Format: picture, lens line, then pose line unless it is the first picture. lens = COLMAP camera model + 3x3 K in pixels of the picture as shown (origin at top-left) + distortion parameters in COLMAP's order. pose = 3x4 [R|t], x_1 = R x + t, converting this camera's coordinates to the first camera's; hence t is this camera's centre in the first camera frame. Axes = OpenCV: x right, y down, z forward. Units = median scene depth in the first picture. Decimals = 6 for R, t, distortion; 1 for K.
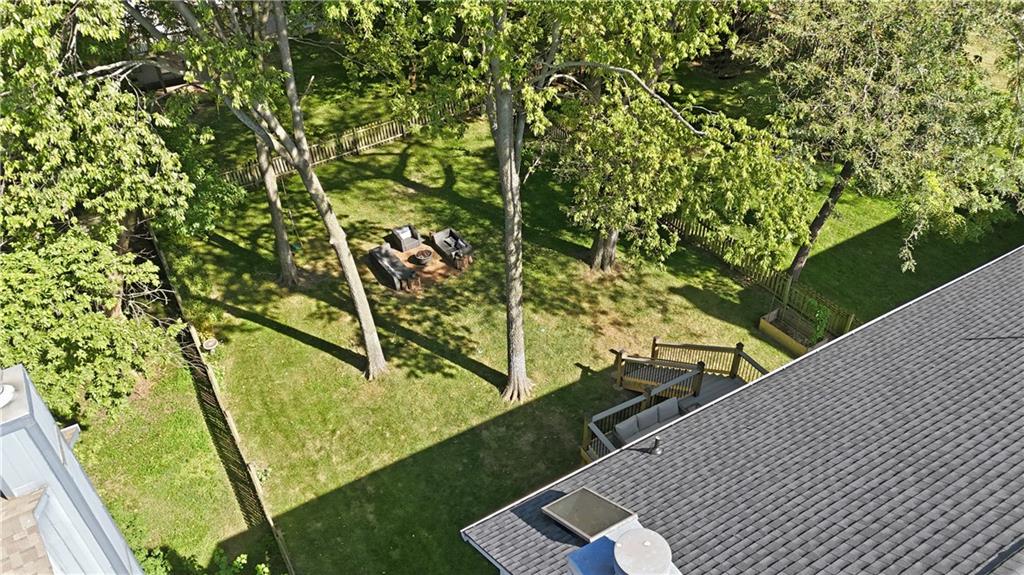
lens RADIAL K [[745.2, 0, 512.0], [0, 745.2, 287.5], [0, 0, 1]] dist [0.070980, -0.004092]
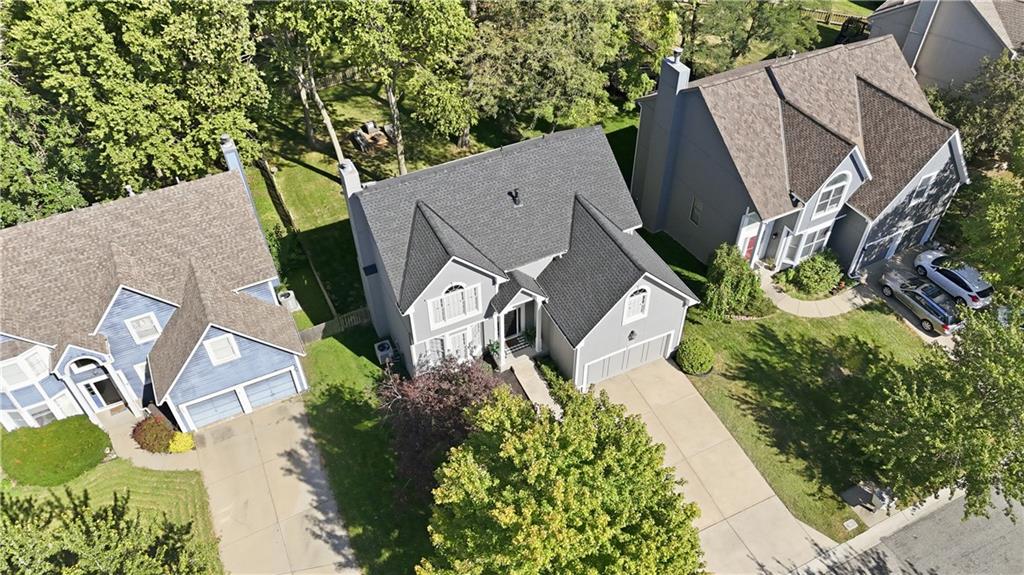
lens RADIAL K [[745.2, 0, 512.0], [0, 745.2, 287.5], [0, 0, 1]] dist [0.070980, -0.004092]
pose [[0.996069, 0.064828, -0.060367, 0.406192], [-0.058331, 0.992886, 0.103798, 0.136093], [0.066667, -0.099869, 0.992765, -1.061338]]
